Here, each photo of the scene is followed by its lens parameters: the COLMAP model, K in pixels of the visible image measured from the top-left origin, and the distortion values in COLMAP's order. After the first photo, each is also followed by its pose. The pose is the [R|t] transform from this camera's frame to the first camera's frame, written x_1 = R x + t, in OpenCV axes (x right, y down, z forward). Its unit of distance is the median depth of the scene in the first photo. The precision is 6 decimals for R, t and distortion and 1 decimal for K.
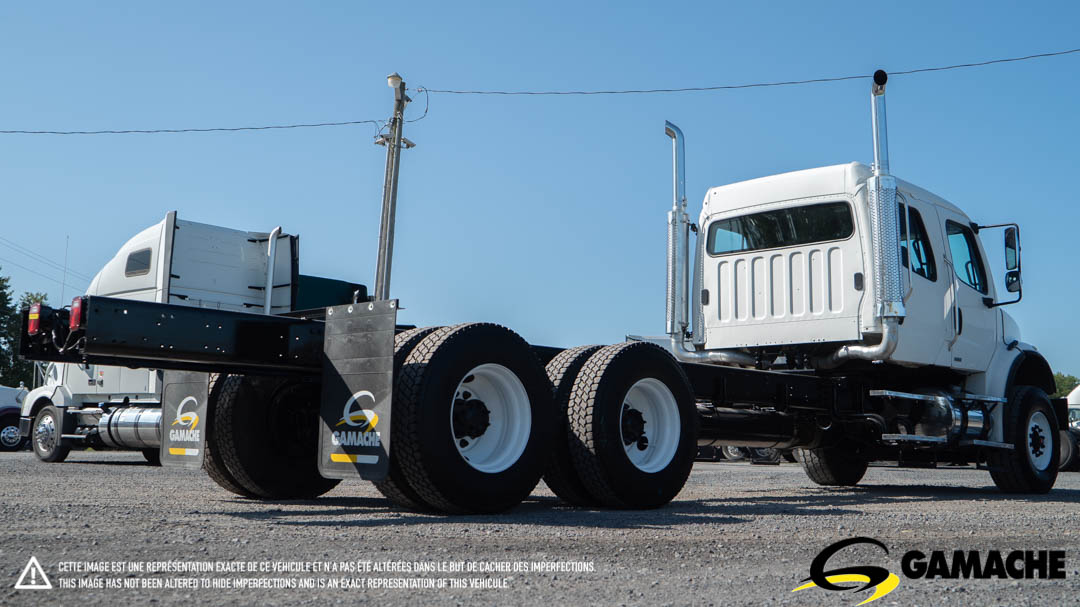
lens RADIAL K [[1139.1, 0, 535.2], [0, 1139.1, 306.3], [0, 0, 1]] dist [-0.037611, 0.000000]
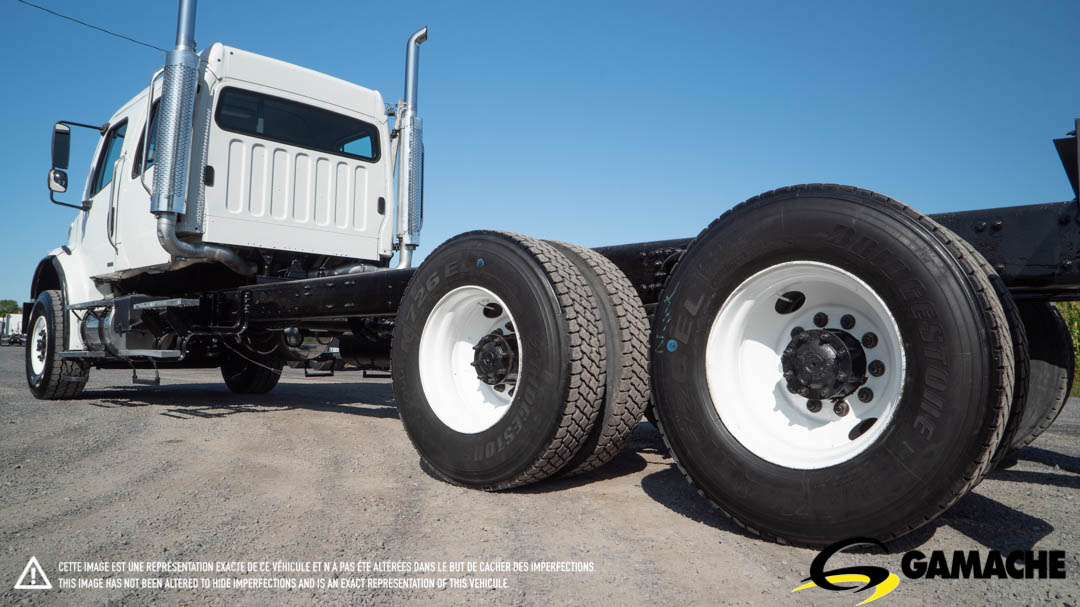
lens RADIAL K [[751.9, 0, 540.3], [0, 751.9, 313.9], [0, 0, 1]] dist [-0.123274, 0.011796]
pose [[-0.065432, 0.029490, 0.997421, -0.408737], [-0.133808, 0.990276, -0.038057, 0.083552], [-0.988845, -0.135953, -0.060850, 0.877157]]
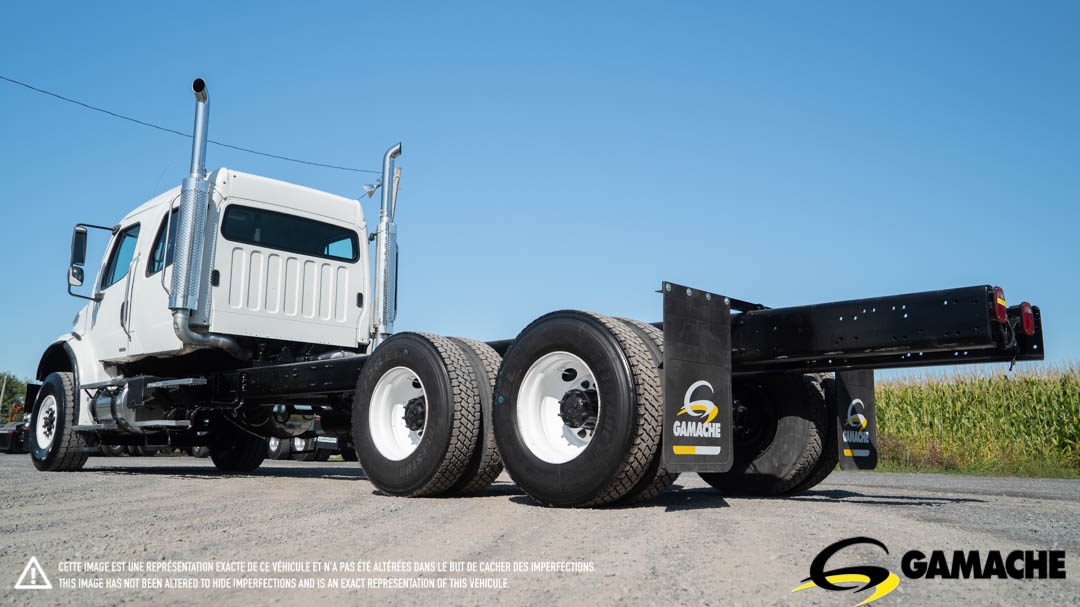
lens RADIAL K [[919.3, 0, 533.9], [0, 919.3, 311.5], [0, 0, 1]] dist [-0.064312, -0.001302]
pose [[-0.021756, 0.133707, 0.990782, -0.686015], [-0.135244, 0.981513, -0.135426, 0.097427], [-0.990573, -0.136944, -0.003270, 0.811750]]
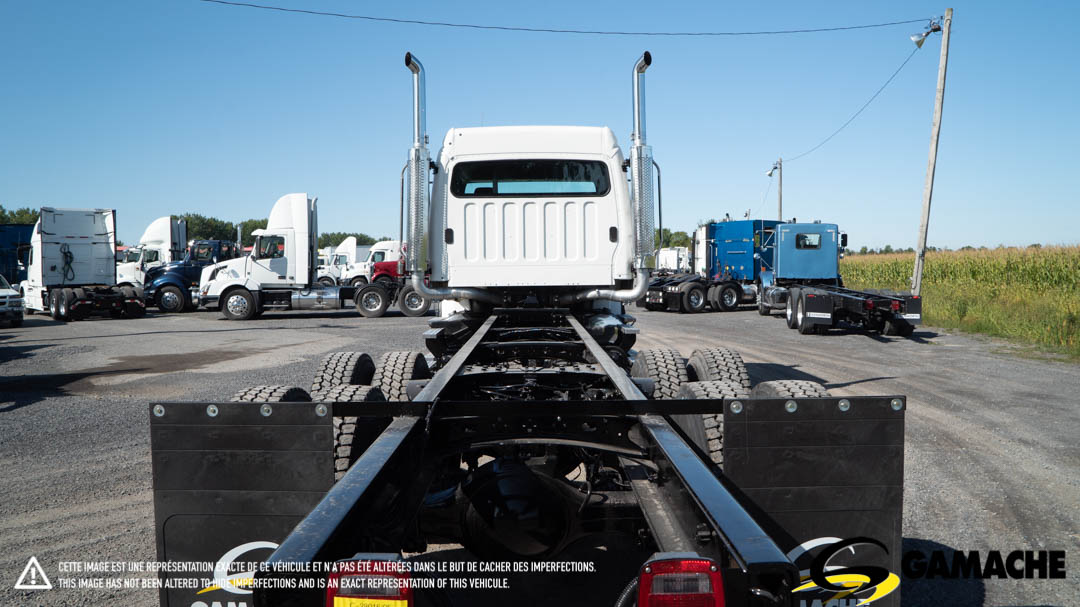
lens RADIAL K [[775.6, 0, 537.3], [0, 775.6, 294.9], [0, 0, 1]] dist [-0.095529, -0.002026]
pose [[0.705366, -0.049665, 0.707101, -0.326047], [-0.065656, 0.988677, 0.134937, -0.061727], [-0.705796, -0.141605, 0.694118, 0.497523]]
